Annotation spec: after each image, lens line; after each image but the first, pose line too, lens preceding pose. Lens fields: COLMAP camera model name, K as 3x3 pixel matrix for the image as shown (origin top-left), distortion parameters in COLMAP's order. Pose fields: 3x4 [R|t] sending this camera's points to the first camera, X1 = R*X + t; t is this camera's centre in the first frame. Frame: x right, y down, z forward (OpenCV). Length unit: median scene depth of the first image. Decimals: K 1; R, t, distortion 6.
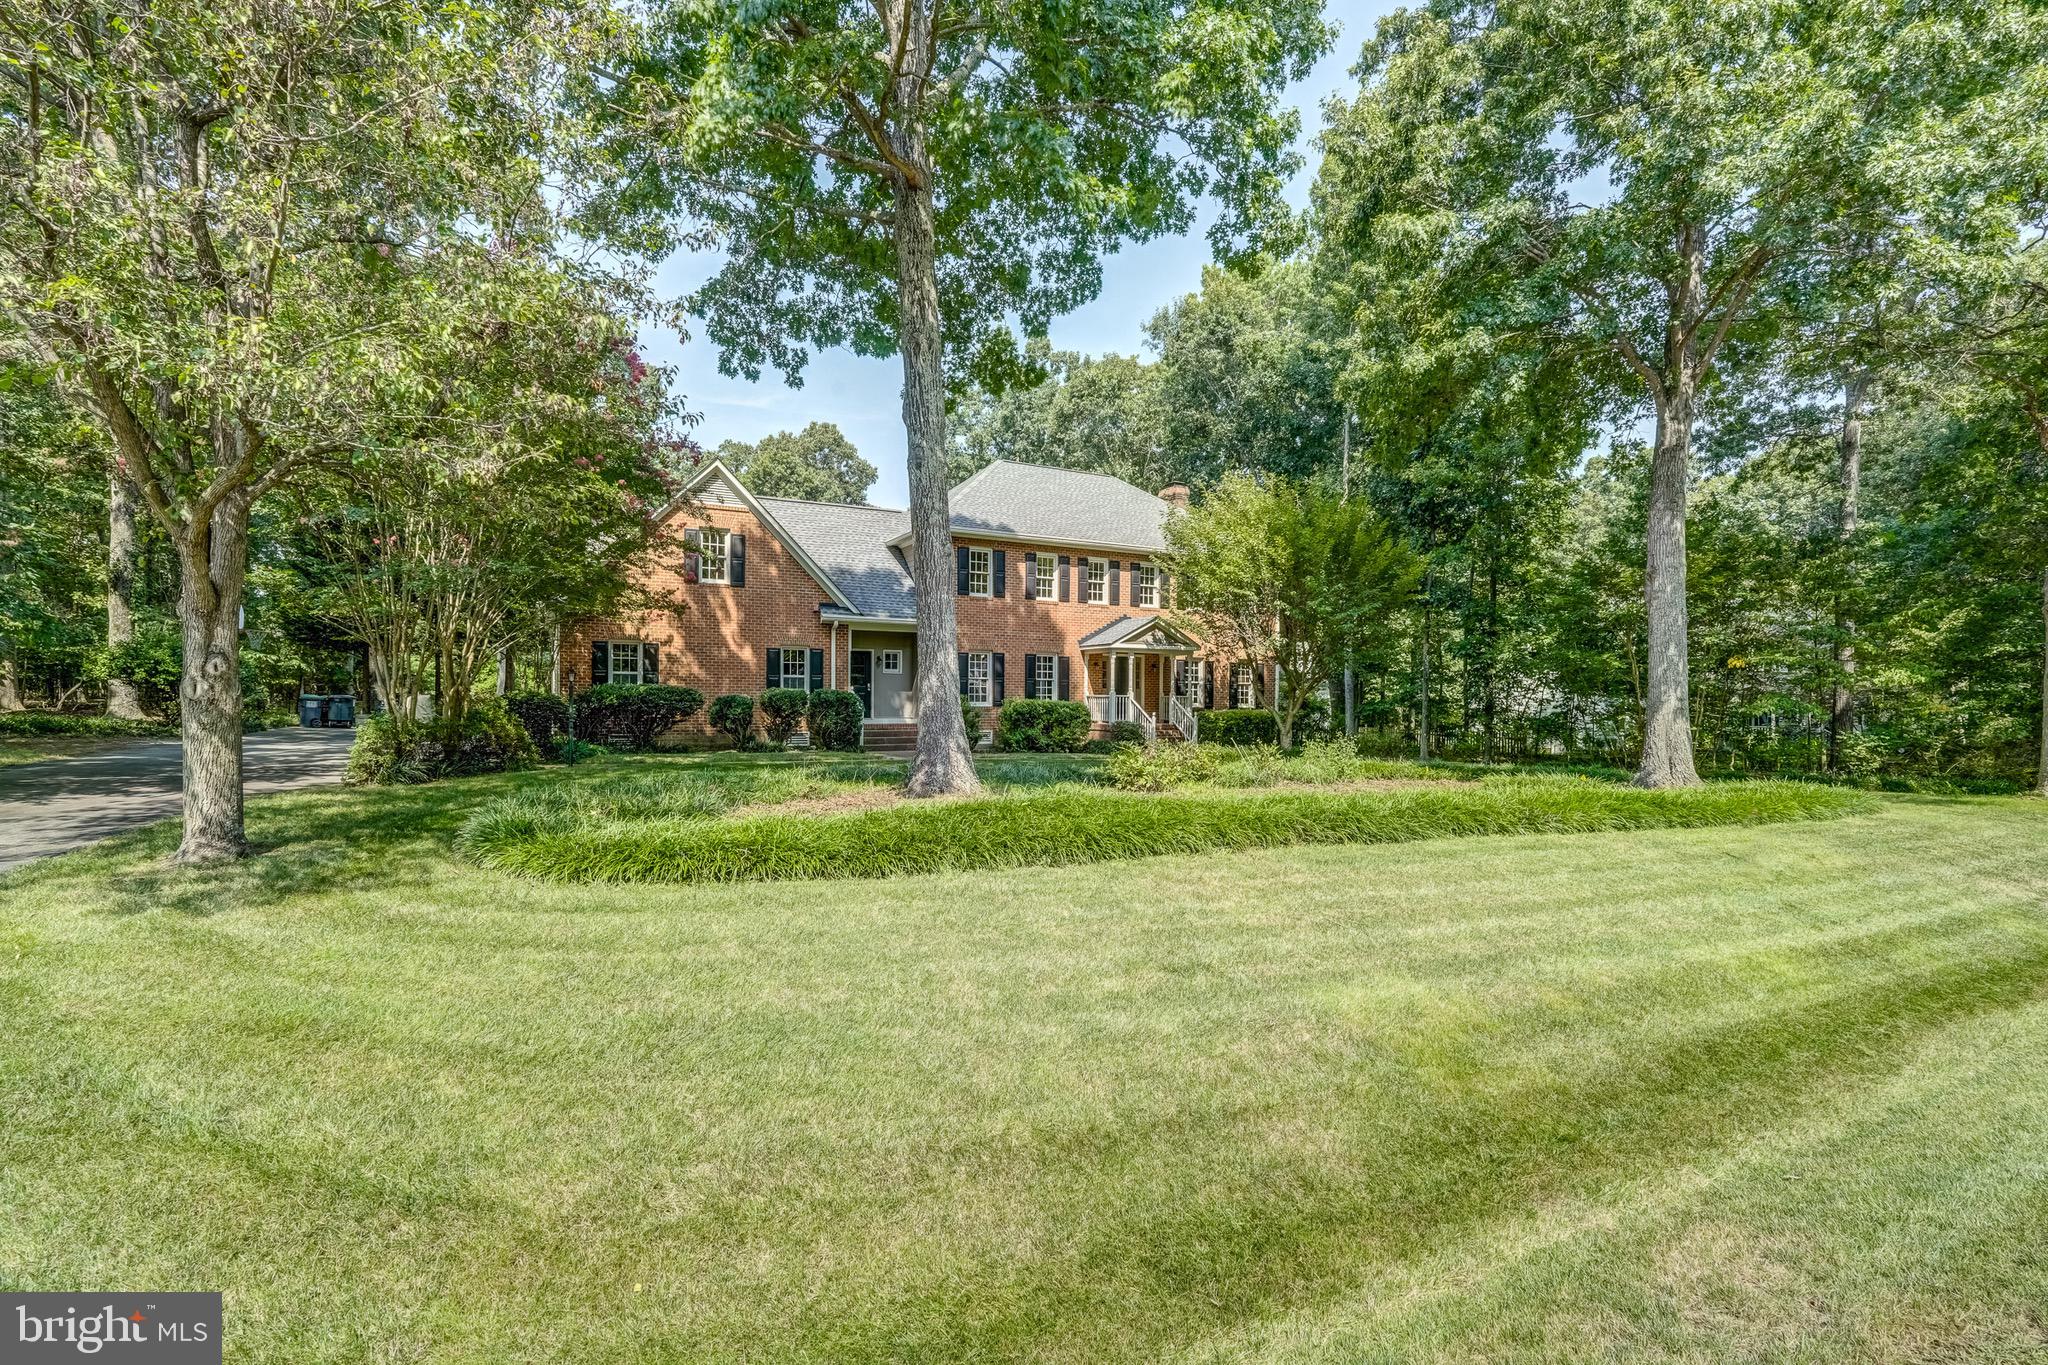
lens RADIAL K [[877.7, 0, 1035.3], [0, 877.7, 698.5], [0, 0, 1]] dist [-0.000934, 0.000644]
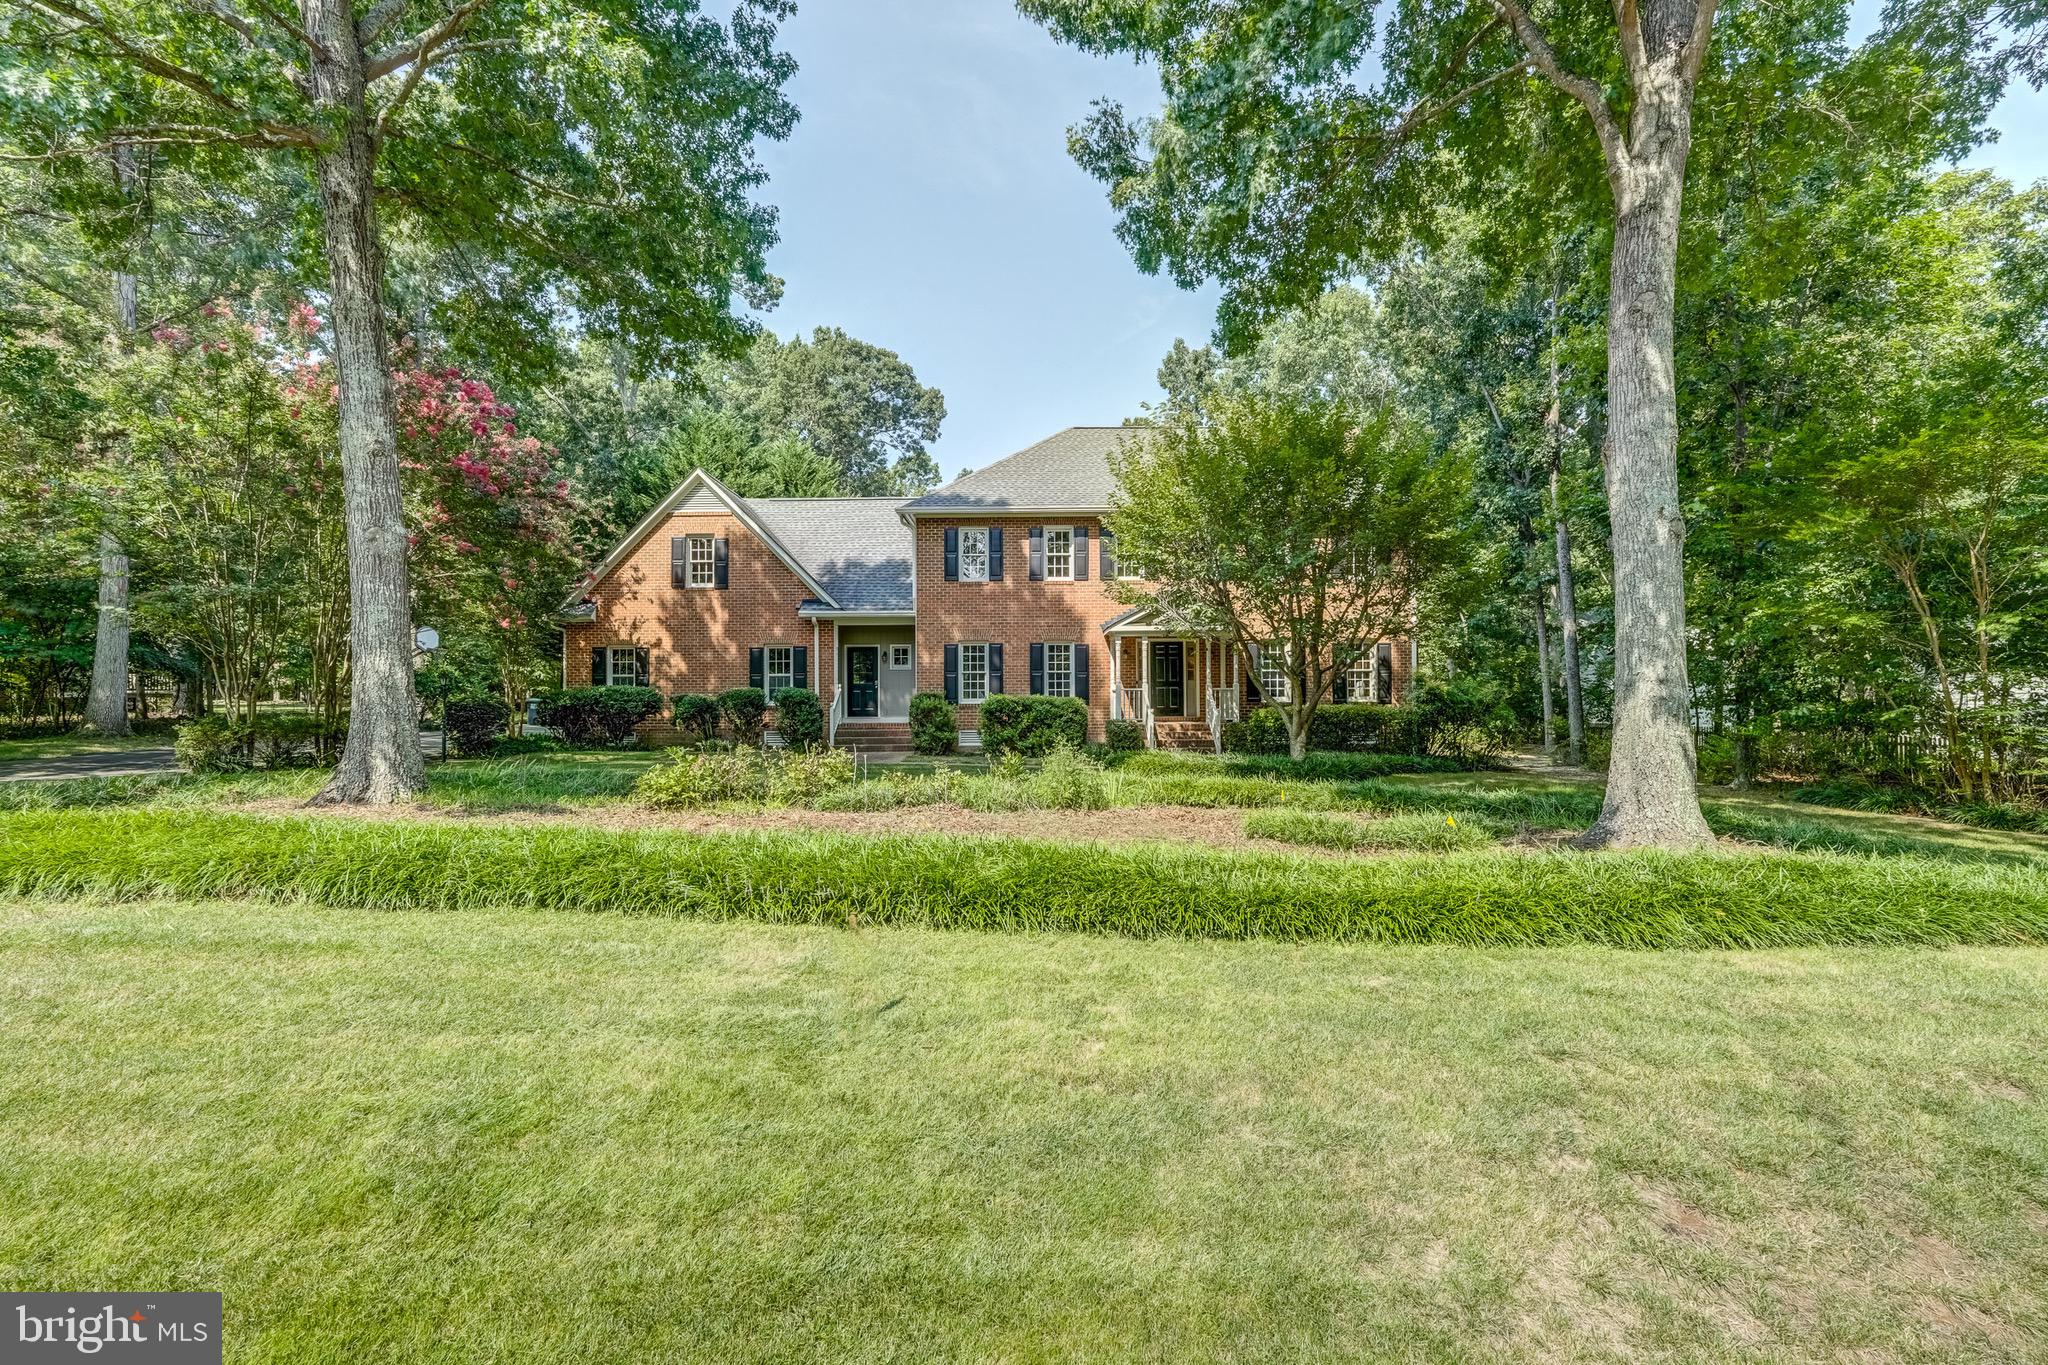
lens RADIAL K [[877.7, 0, 1035.3], [0, 877.7, 698.5], [0, 0, 1]] dist [-0.000934, 0.000644]
pose [[0.885464, -0.005715, -0.464673, 0.439392], [0.011674, 0.999882, 0.009948, -0.004793], [0.464561, -0.014234, 0.885426, 0.245484]]
